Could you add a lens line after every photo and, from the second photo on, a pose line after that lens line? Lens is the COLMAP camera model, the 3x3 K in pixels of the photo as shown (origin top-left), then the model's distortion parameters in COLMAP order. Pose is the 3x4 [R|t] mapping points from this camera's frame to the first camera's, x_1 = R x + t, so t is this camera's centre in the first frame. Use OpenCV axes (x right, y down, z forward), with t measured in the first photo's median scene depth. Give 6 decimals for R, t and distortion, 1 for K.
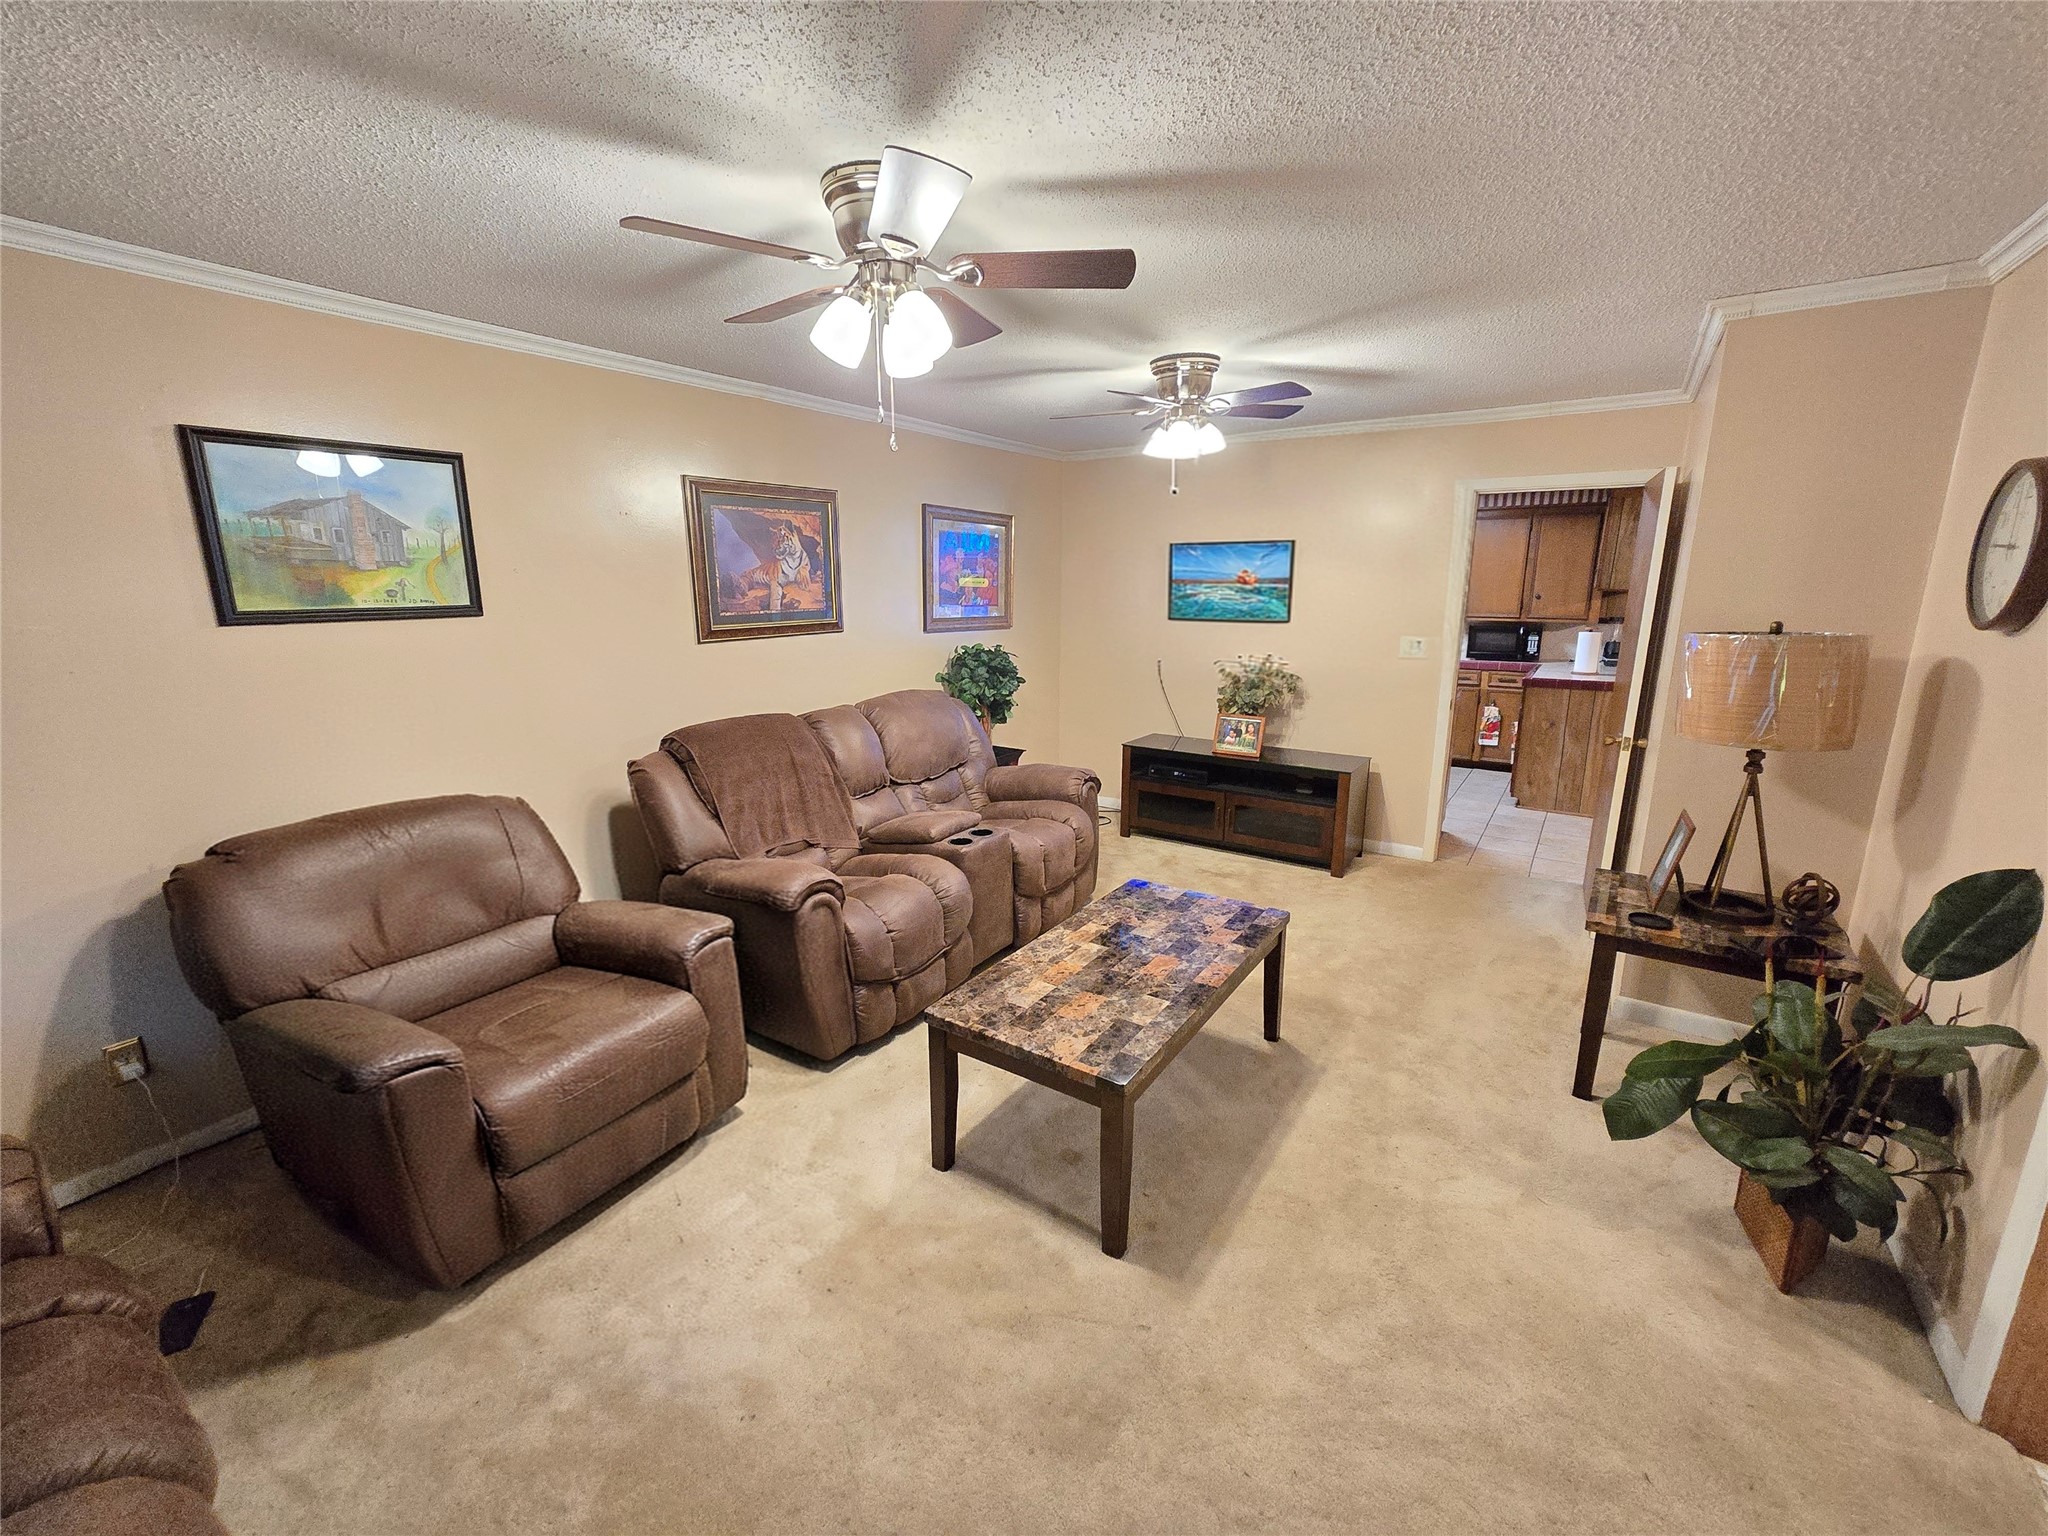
lens RADIAL K [[839.8, 0, 1021.5], [0, 839.8, 761.4], [0, 0, 1]] dist [-0.000418, 0.000803]
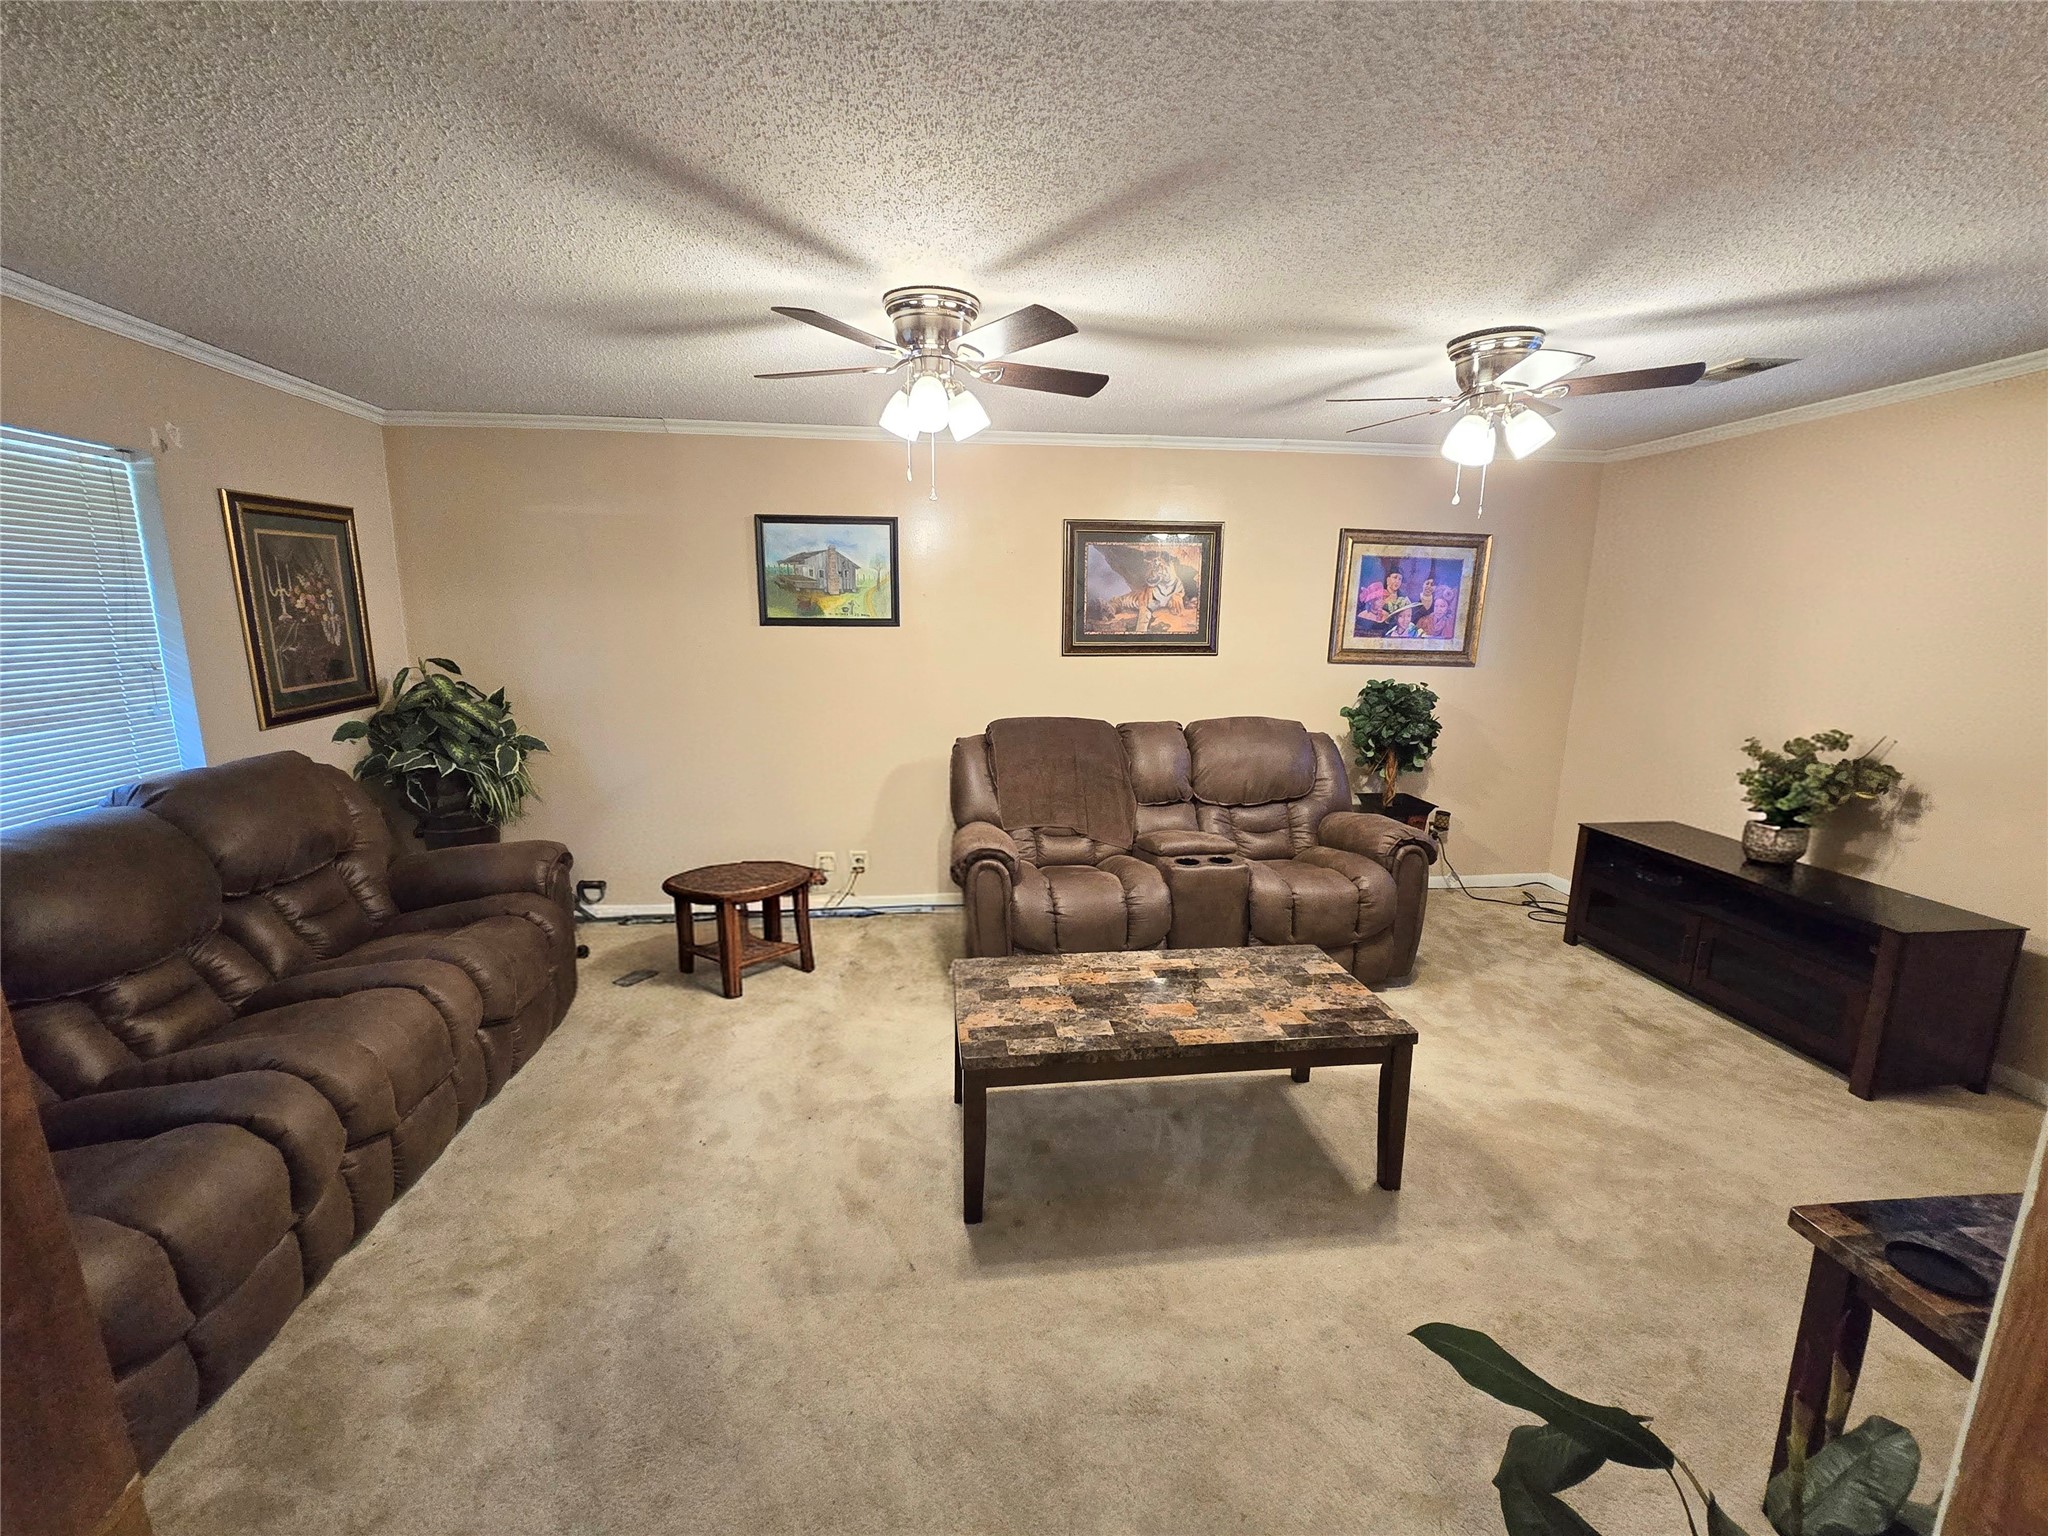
lens RADIAL K [[841.1, 0, 1021.5], [0, 841.1, 765.7], [0, 0, 1]] dist [-0.000255, 0.000179]
pose [[0.663722, 0.149874, -0.732810, 0.567483], [-0.171647, 0.984093, 0.045802, -0.033861], [0.728018, 0.095385, 0.678890, 0.166216]]
